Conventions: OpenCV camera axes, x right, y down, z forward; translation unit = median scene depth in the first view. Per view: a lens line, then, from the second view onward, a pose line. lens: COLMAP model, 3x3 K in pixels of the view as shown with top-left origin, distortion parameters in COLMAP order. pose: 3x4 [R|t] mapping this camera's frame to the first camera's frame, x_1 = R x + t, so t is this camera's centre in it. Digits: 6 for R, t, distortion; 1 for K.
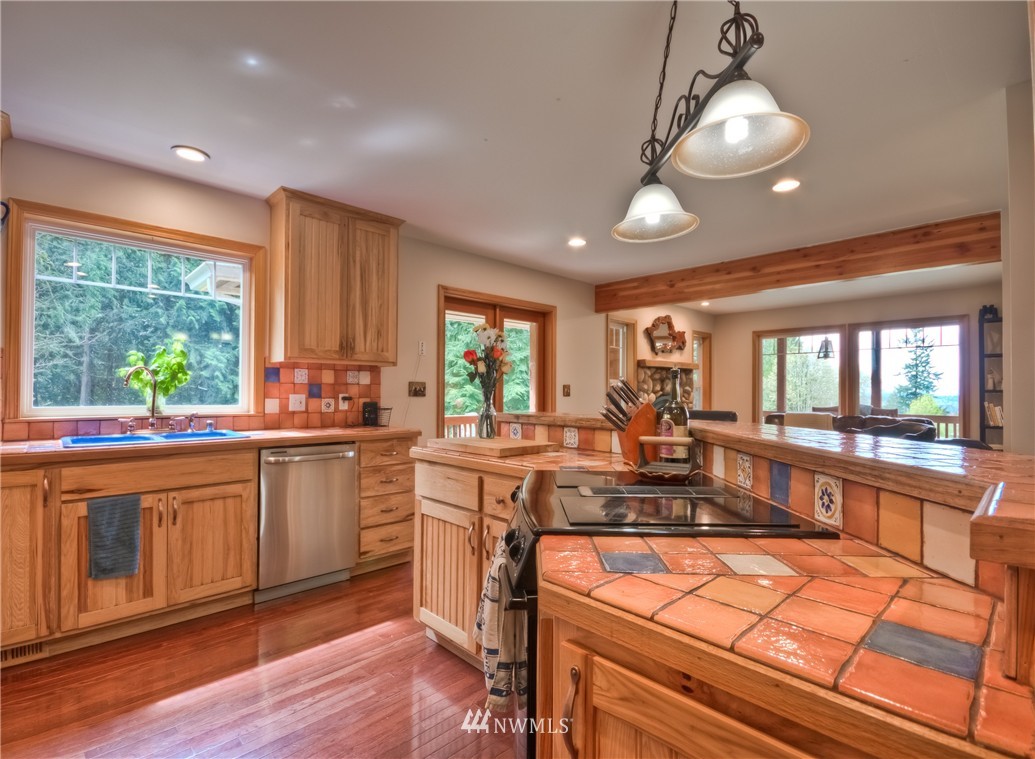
lens RADIAL K [[496.6, 0, 517.5], [0, 496.6, 379.5], [0, 0, 1]] dist [-0.001408, -0.000405]
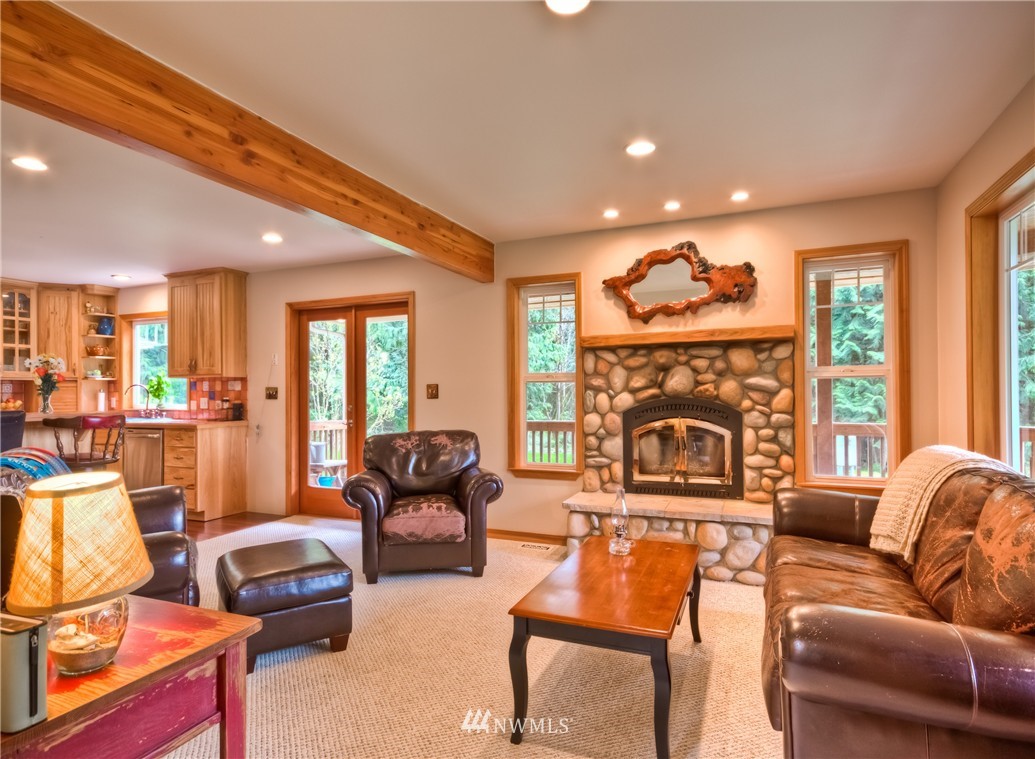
lens RADIAL K [[534.9, 0, 517.5], [0, 534.9, 379.5], [0, 0, 1]] dist [0.030491, -0.019944]
pose [[0.386259, -0.034134, -0.921759, 0.961679], [0.033272, 0.999180, -0.023059, 0.027765], [0.921790, -0.021762, 0.387078, 0.795105]]
